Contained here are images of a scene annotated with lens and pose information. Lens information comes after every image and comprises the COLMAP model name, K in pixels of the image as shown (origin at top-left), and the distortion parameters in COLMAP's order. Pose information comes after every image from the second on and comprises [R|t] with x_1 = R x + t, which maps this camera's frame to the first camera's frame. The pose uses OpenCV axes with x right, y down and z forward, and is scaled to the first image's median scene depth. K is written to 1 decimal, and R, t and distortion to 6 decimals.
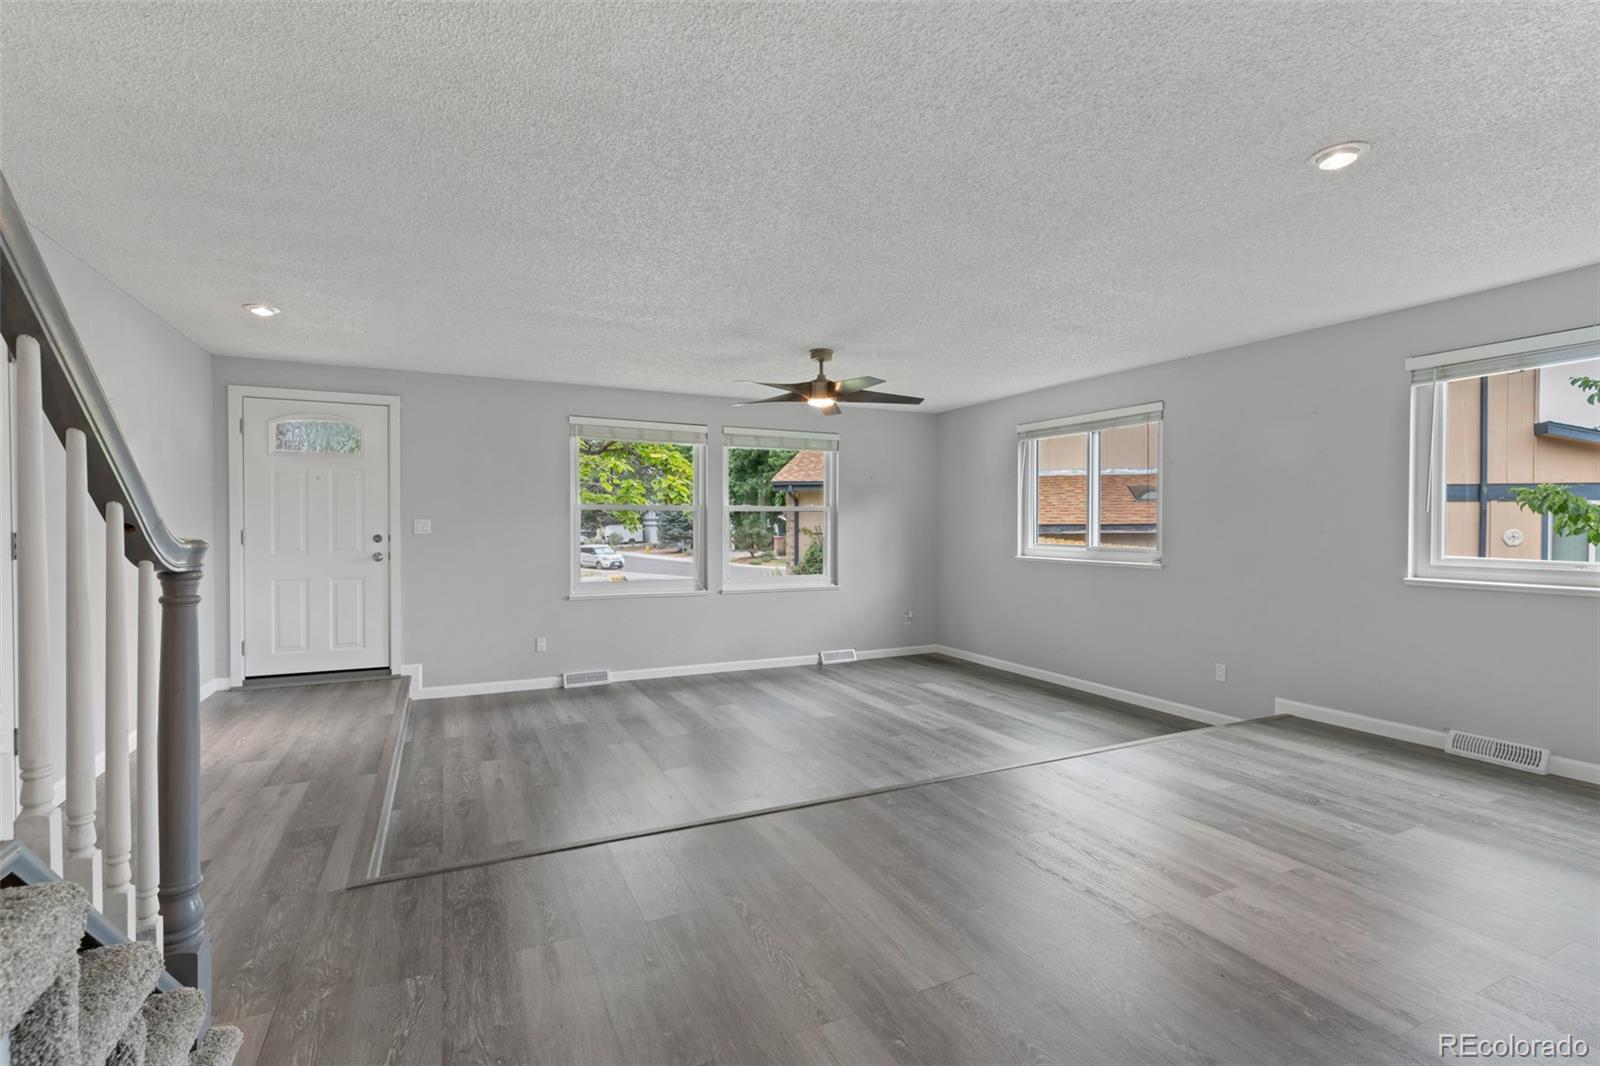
lens RADIAL K [[728.3, 0, 800.6], [0, 728.3, 533.9], [0, 0, 1]] dist [0.001524, 0.000077]
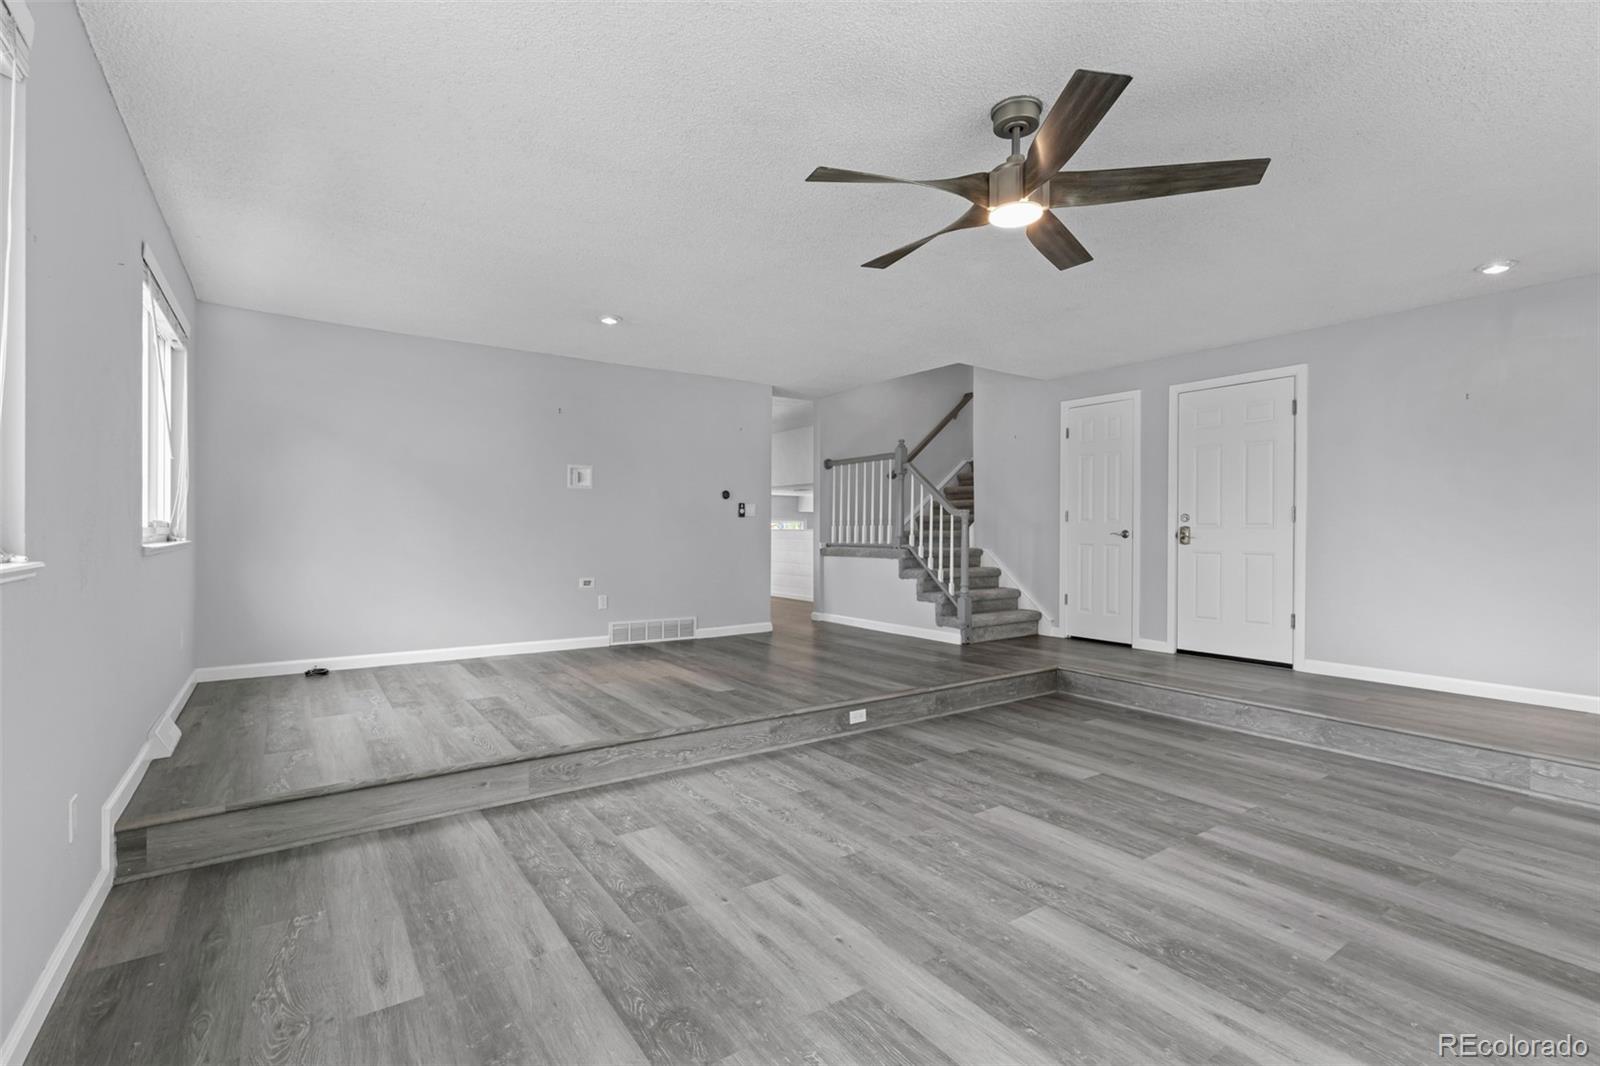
lens RADIAL K [[728.3, 0, 798.8], [0, 728.3, 531.8], [0, 0, 1]] dist [0.001524, 0.000077]
pose [[-0.986994, -0.004248, -0.160704, 0.261688], [-0.006383, 0.999898, 0.012772, 0.027024], [0.160633, 0.013631, -0.986920, 1.550019]]
